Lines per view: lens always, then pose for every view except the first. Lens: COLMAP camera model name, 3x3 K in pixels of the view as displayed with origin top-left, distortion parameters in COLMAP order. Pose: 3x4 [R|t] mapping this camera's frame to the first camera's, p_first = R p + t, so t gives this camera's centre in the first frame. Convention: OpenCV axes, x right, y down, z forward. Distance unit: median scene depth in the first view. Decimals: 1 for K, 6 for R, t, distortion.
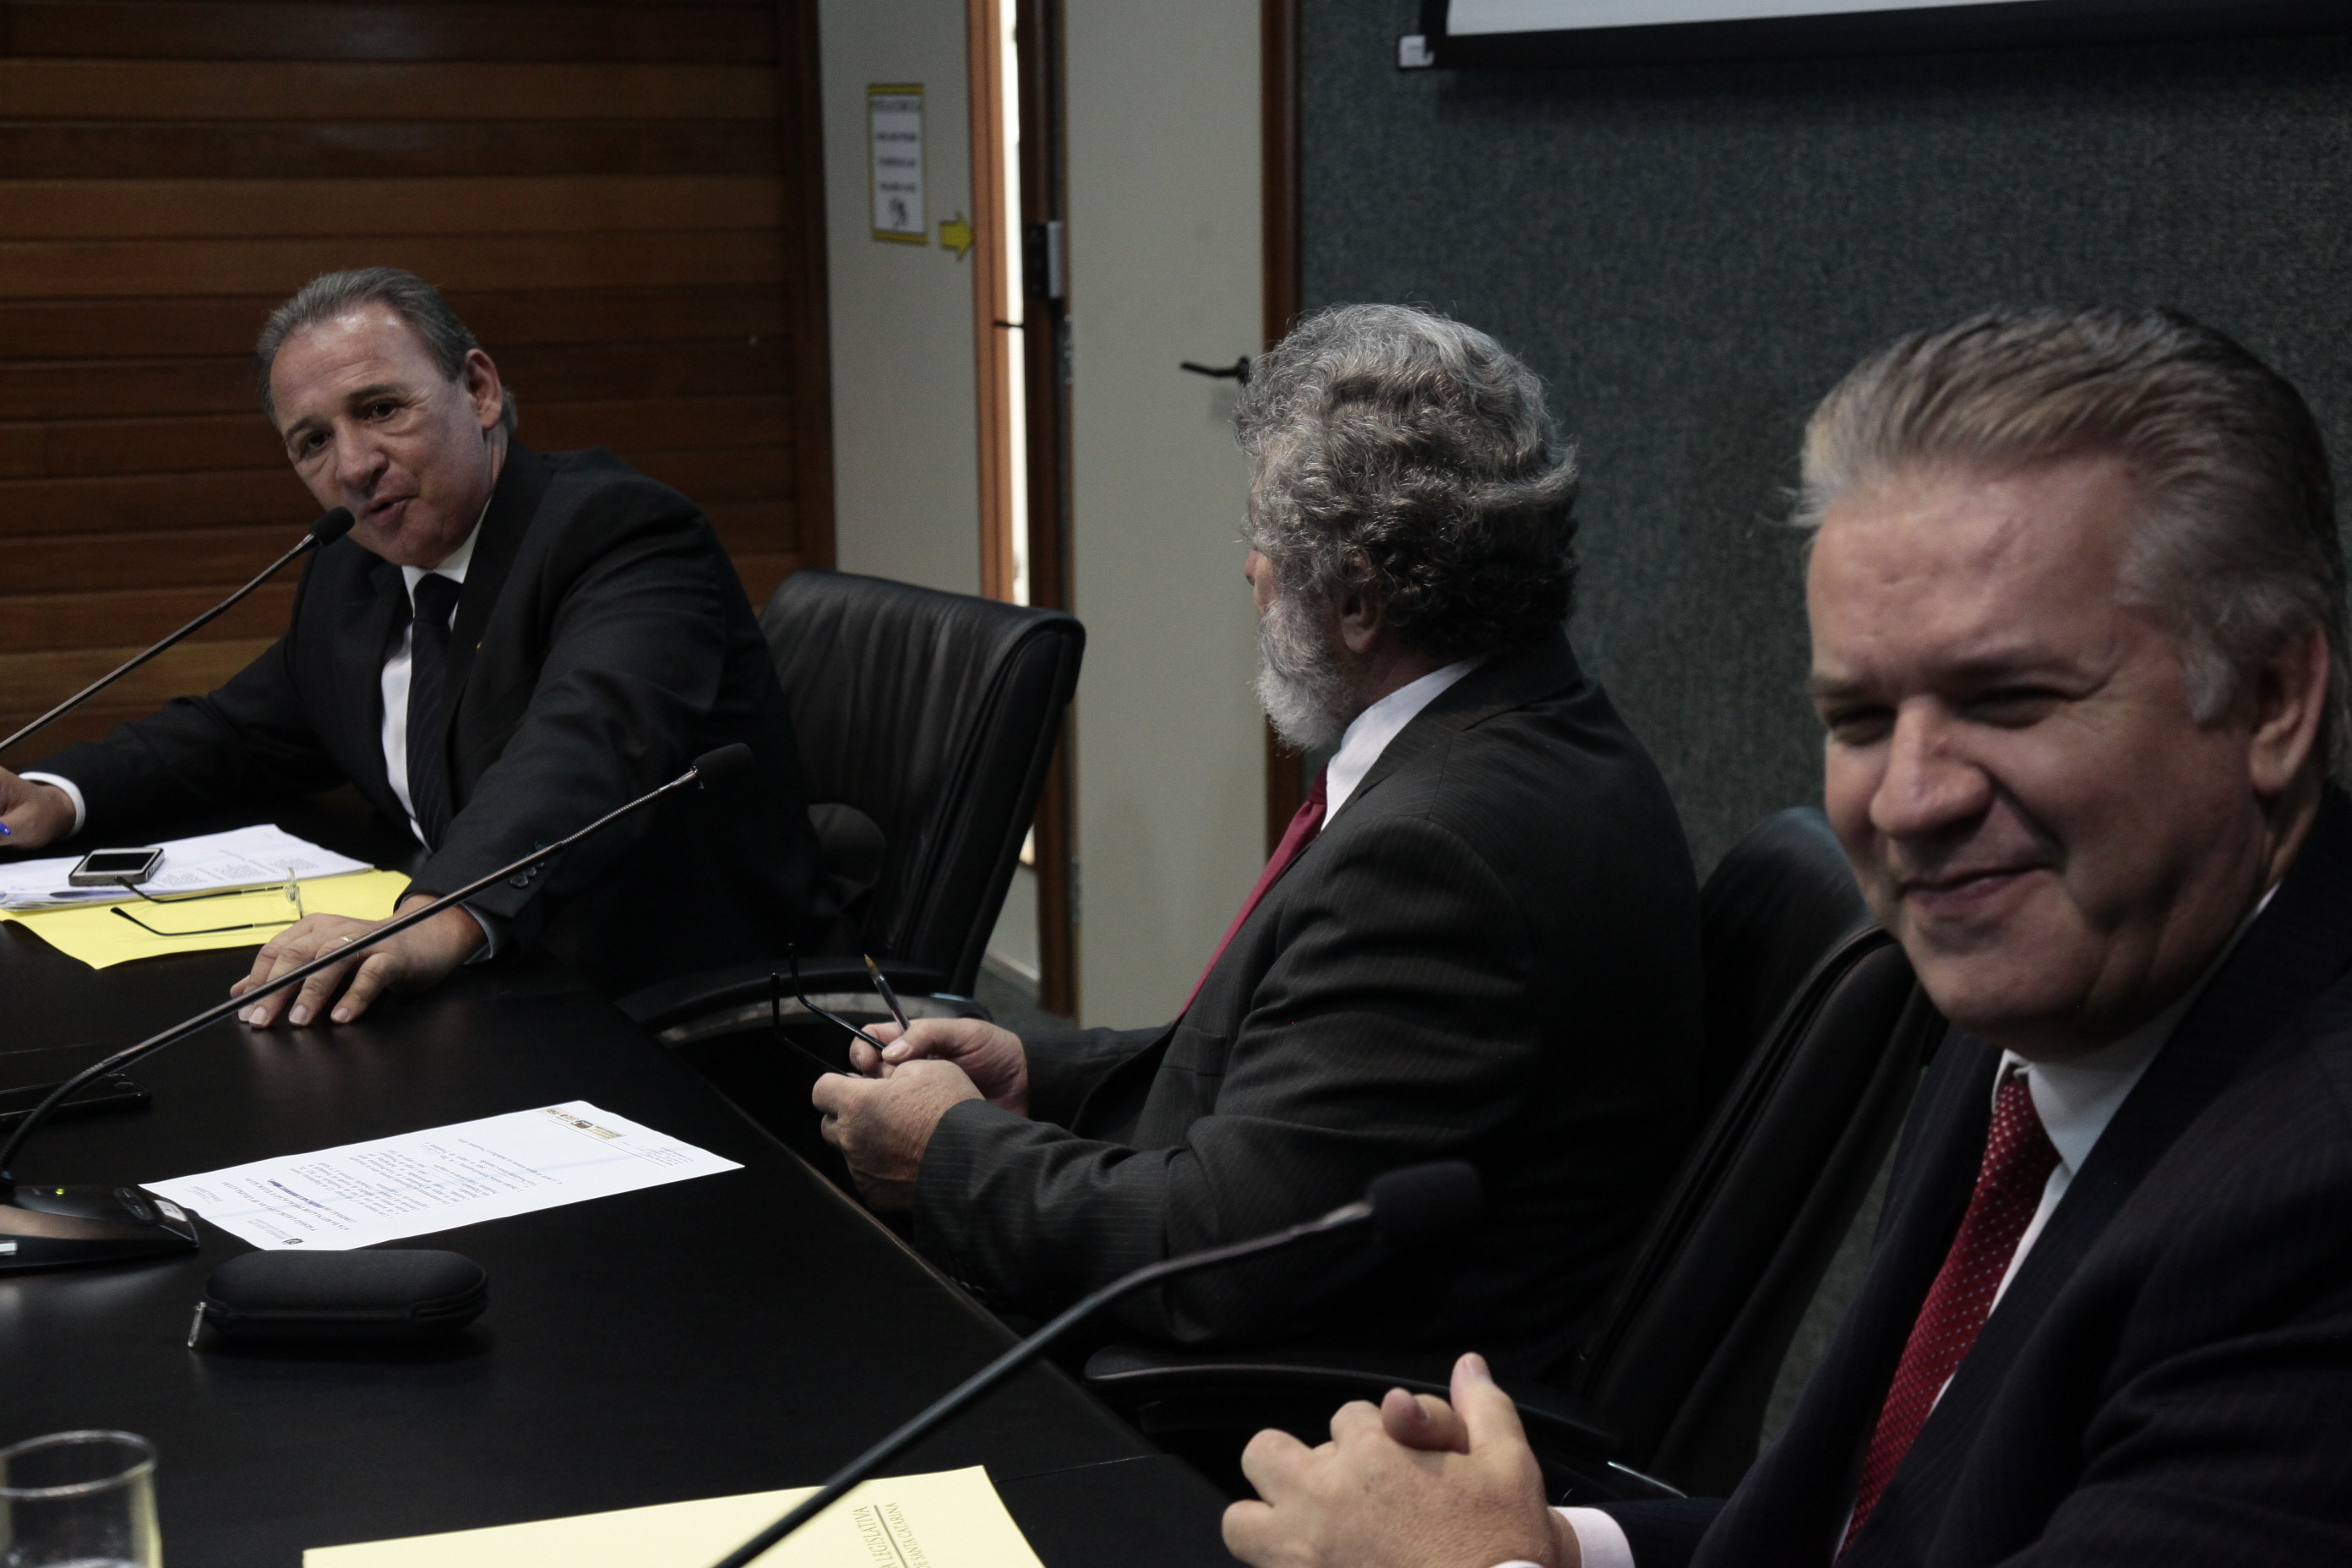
lens RADIAL K [[3640.7, 0, 1176.0], [0, 3640.7, 784.0], [0, 0, 1]] dist [0.158115, 0.043903]
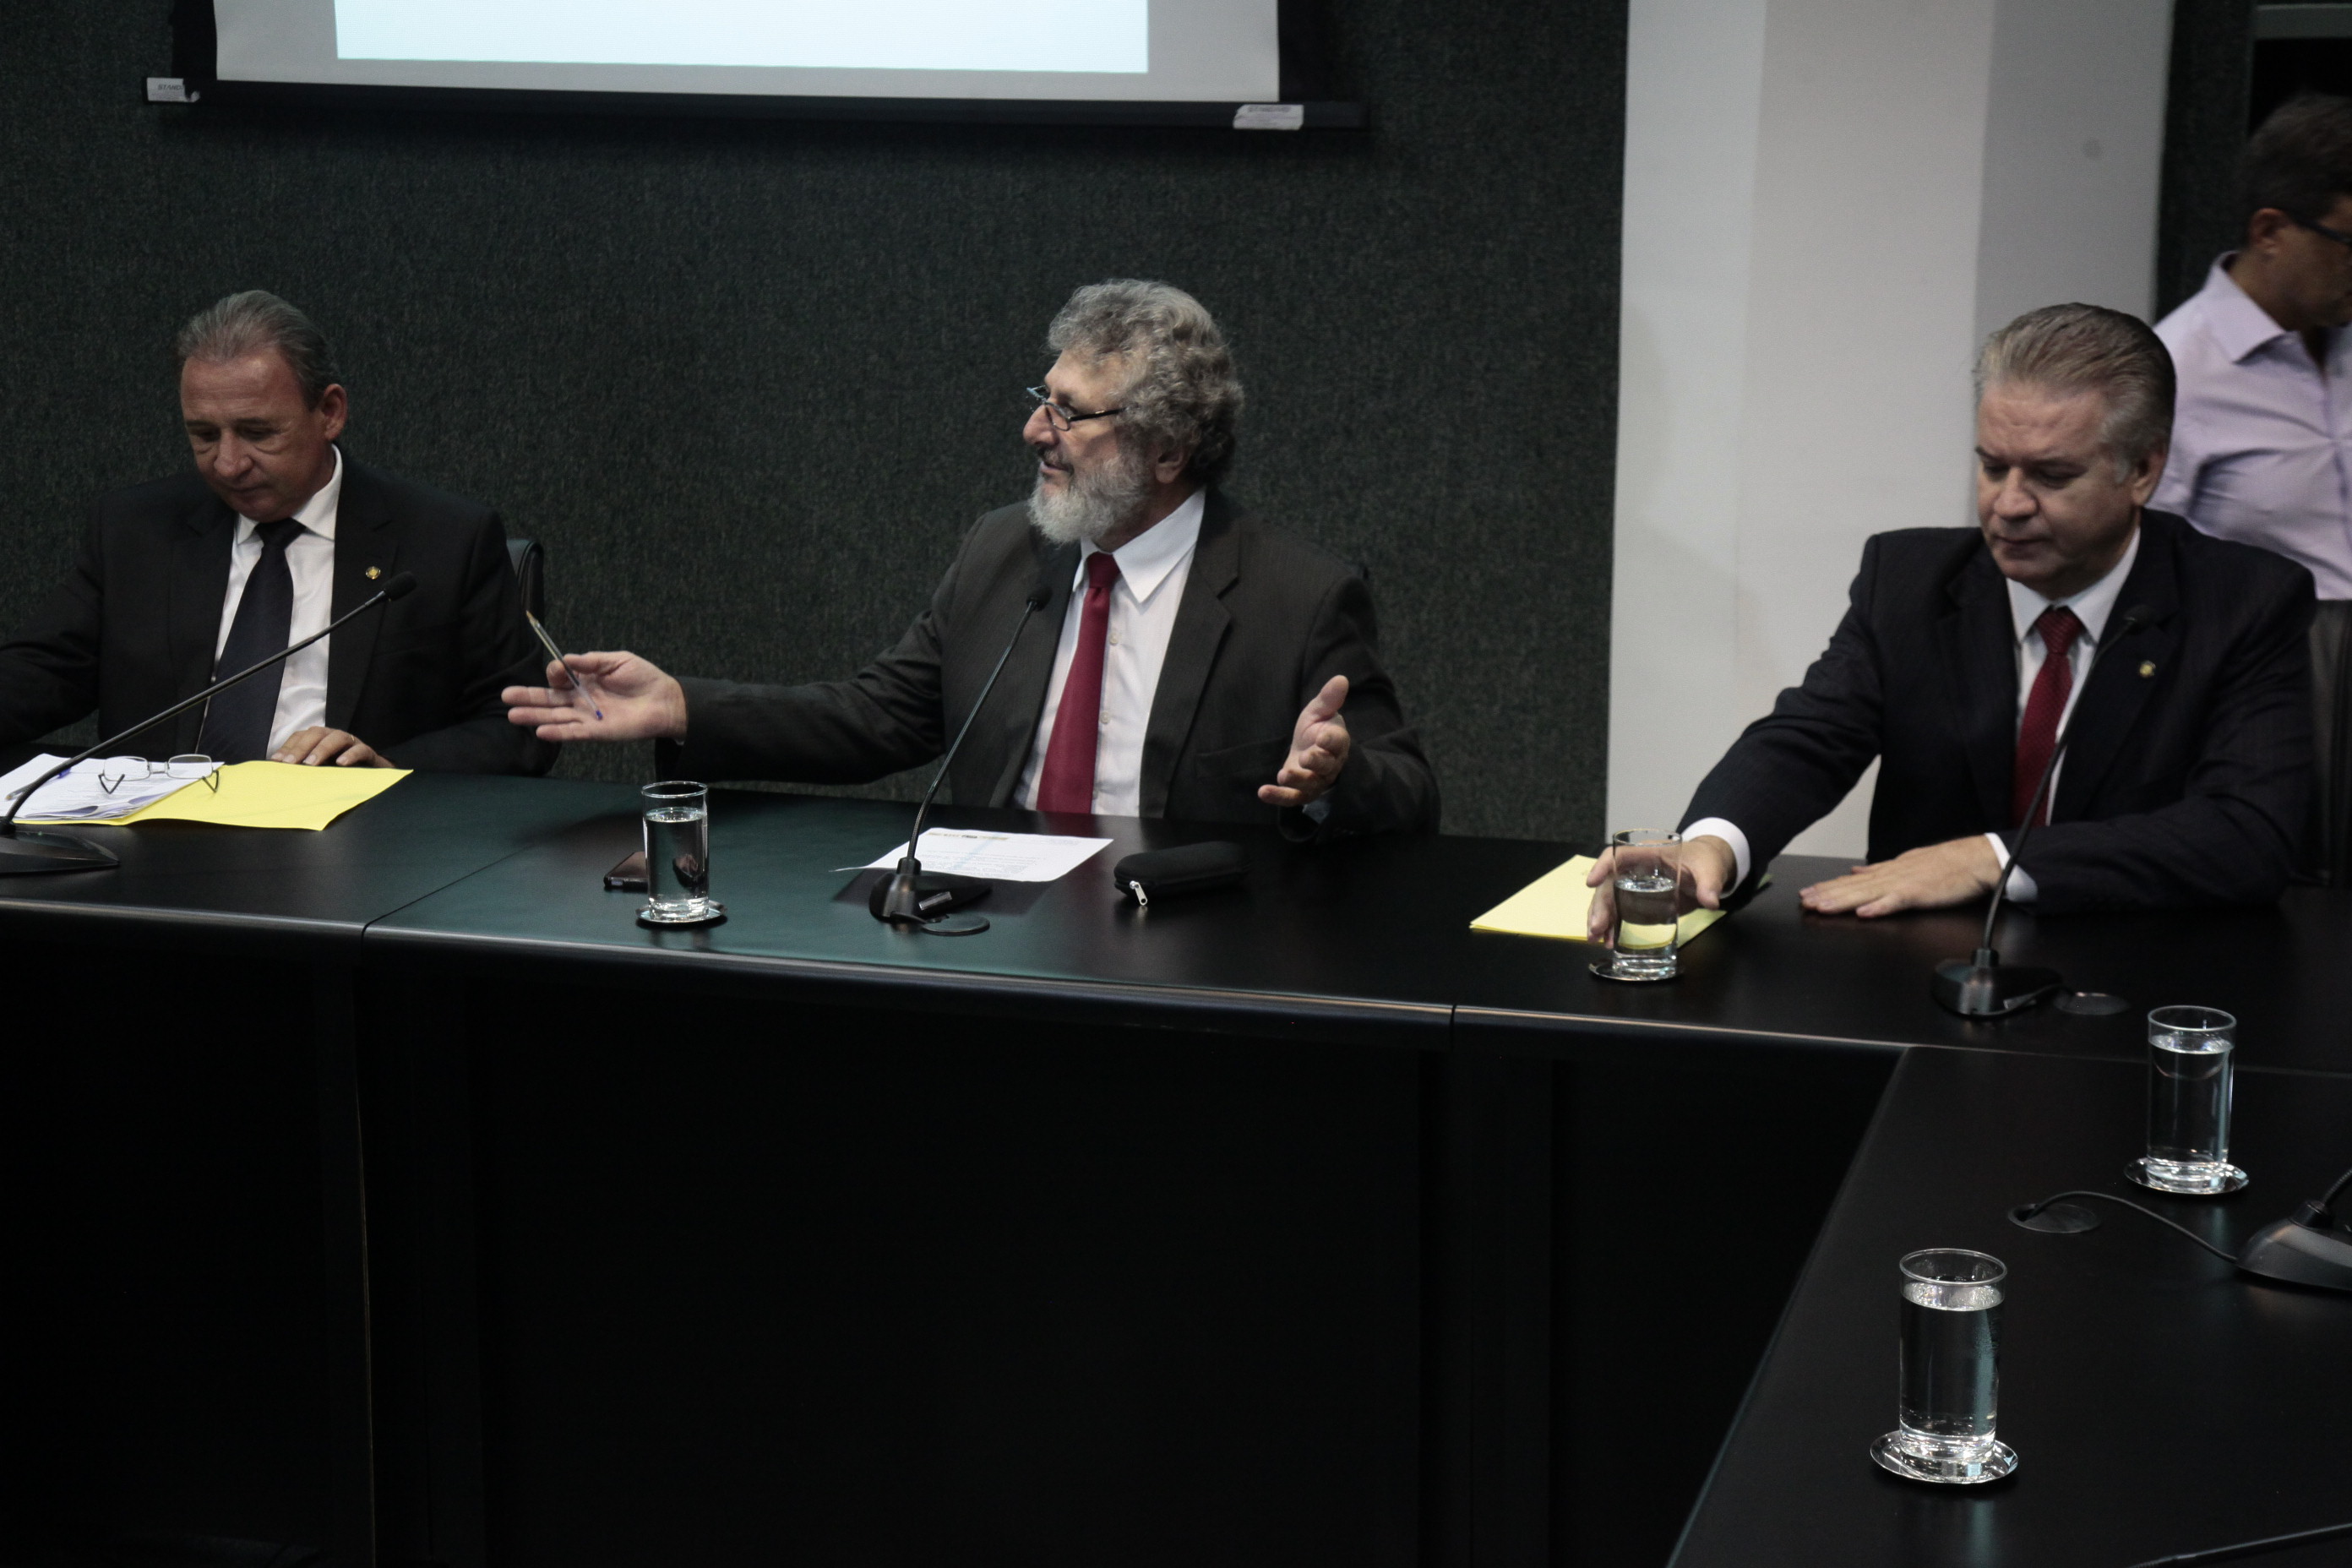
lens RADIAL K [[3640.7, 0, 1176.0], [0, 3640.7, 784.0], [0, 0, 1]] dist [0.158115, 0.043903]
pose [[0.632716, -0.168081, 0.755923, -0.969913], [0.132770, 0.985251, 0.107943, -0.075255], [-0.762917, 0.032067, 0.645700, -0.109238]]
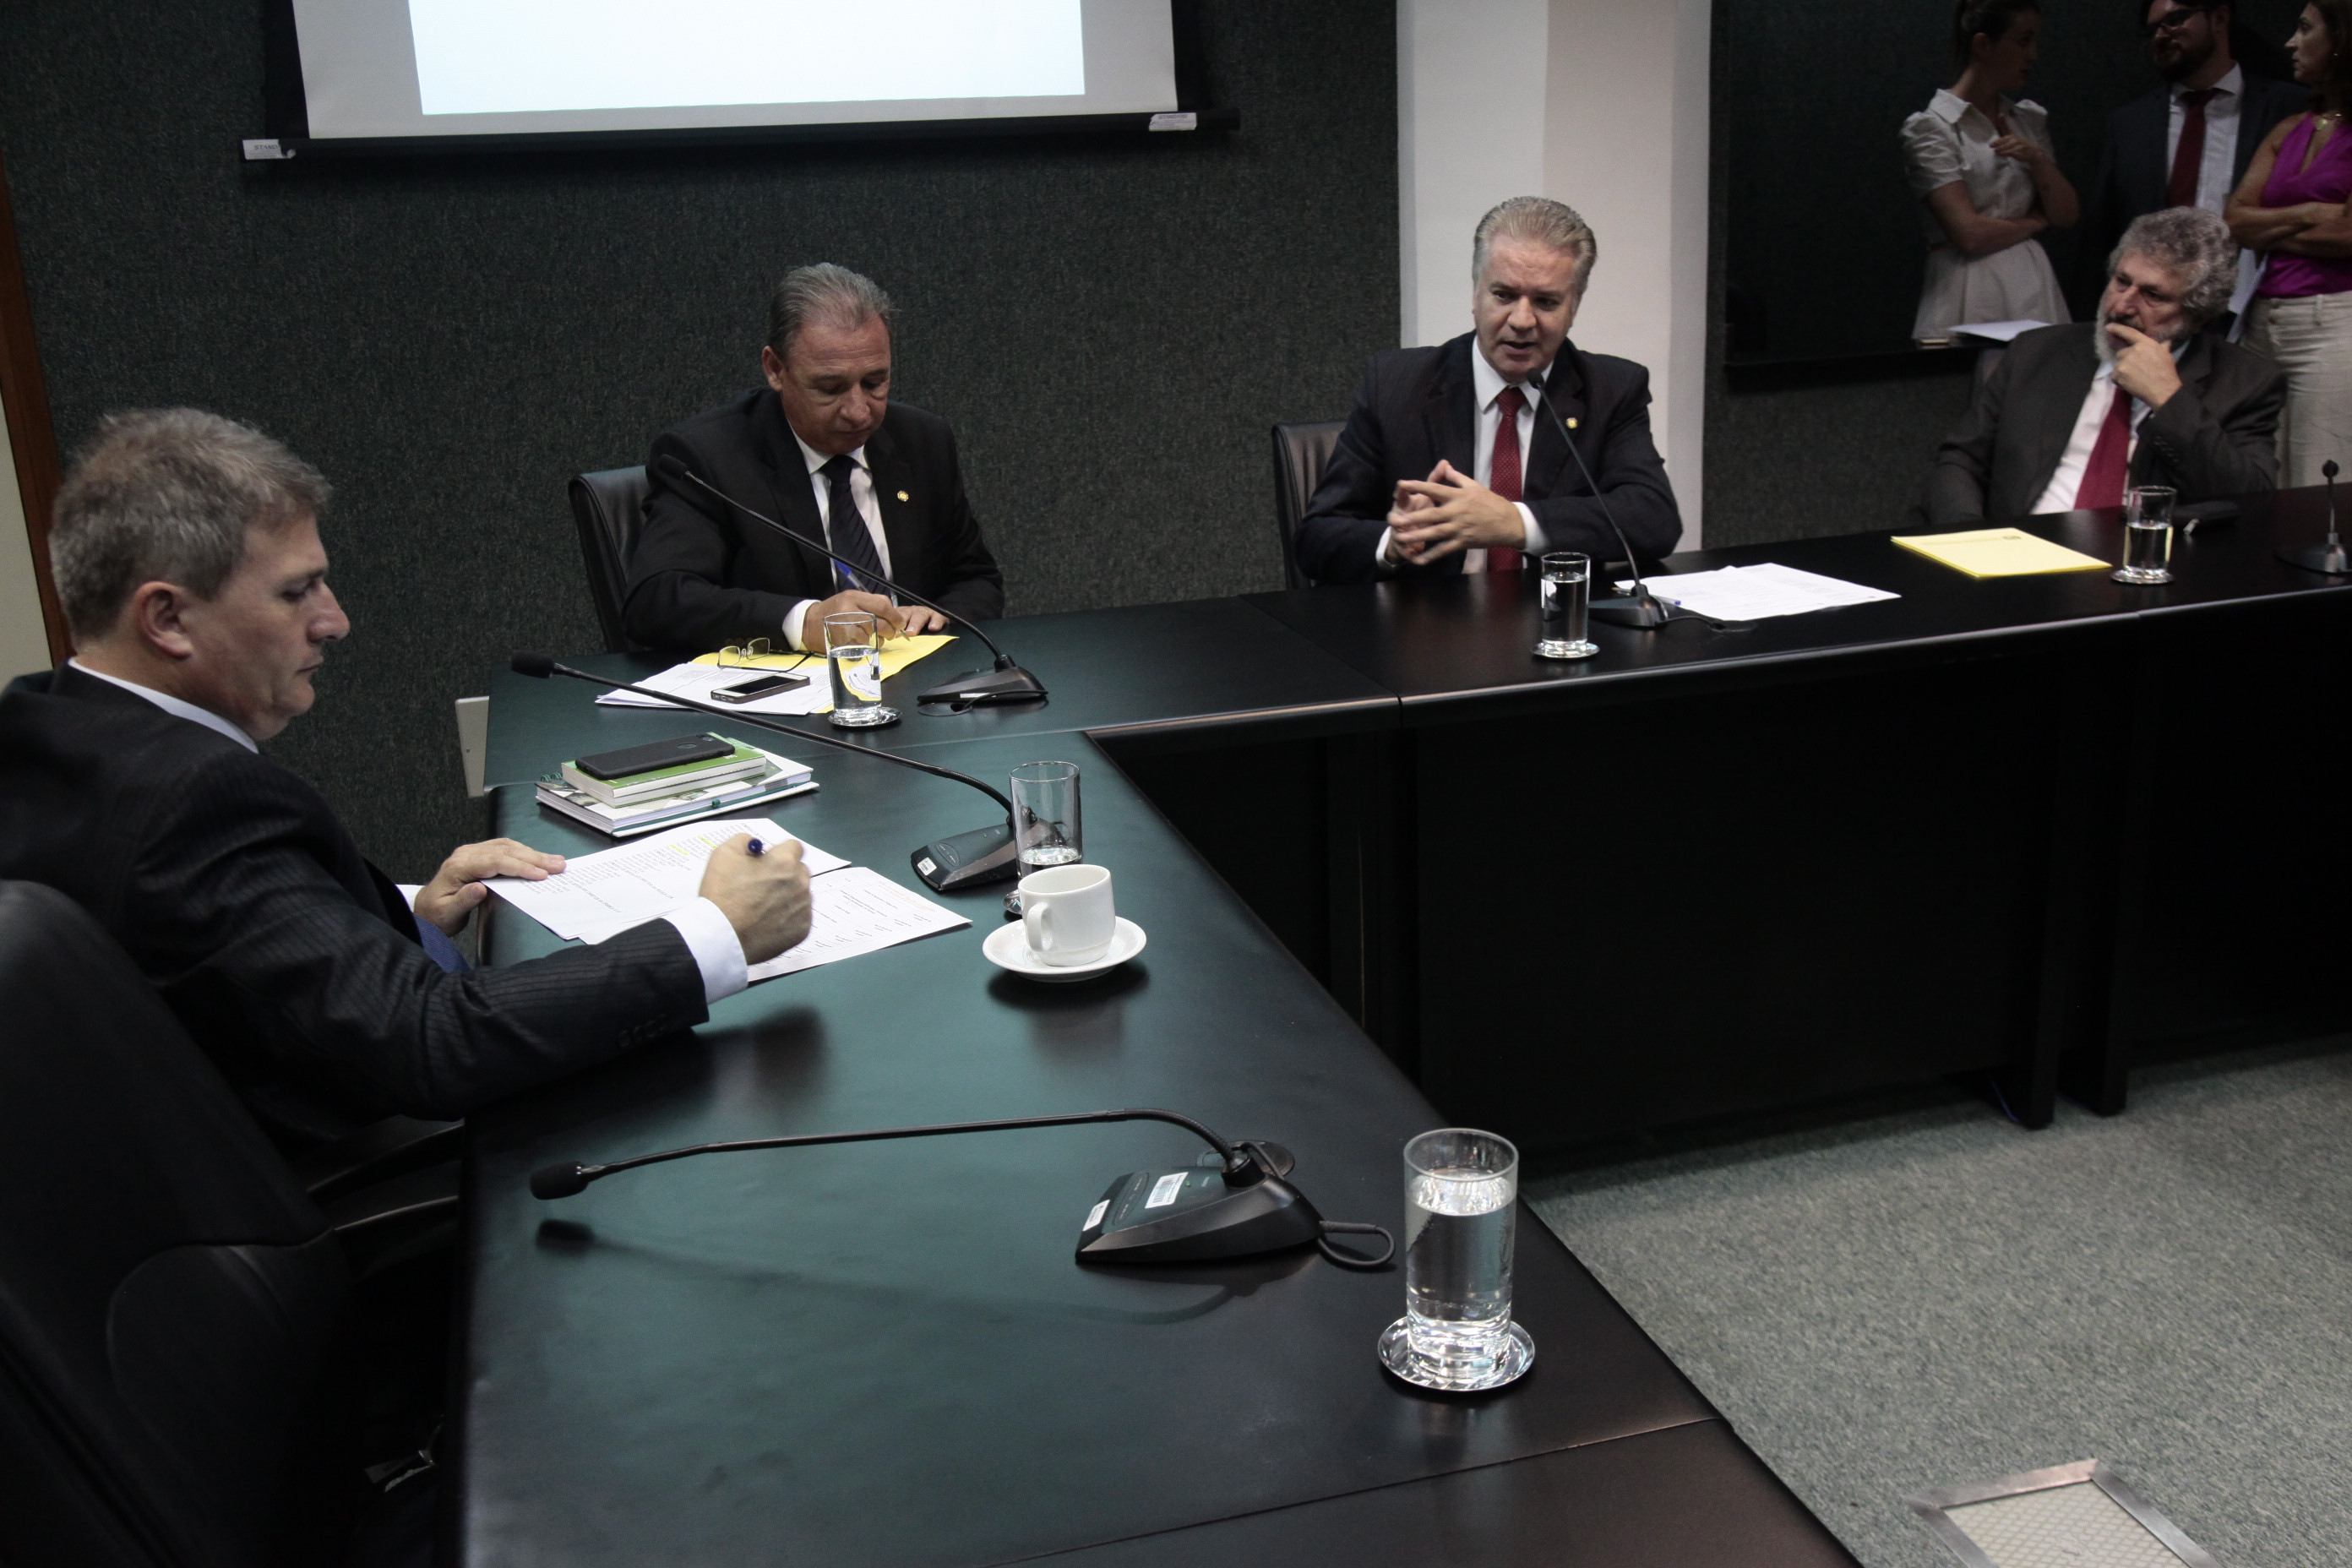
lens RADIAL K [[2218.6, 0, 1219.8], [0, 2218.6, 780.7], [0, 0, 1]] dist [-0.025041, 0.093283]
pose [[0.121239, -0.283891, 0.951161, -1.137316], [0.206267, 0.944518, 0.255617, -0.141470], [-0.970956, 0.165202, 0.173069, 0.666241]]
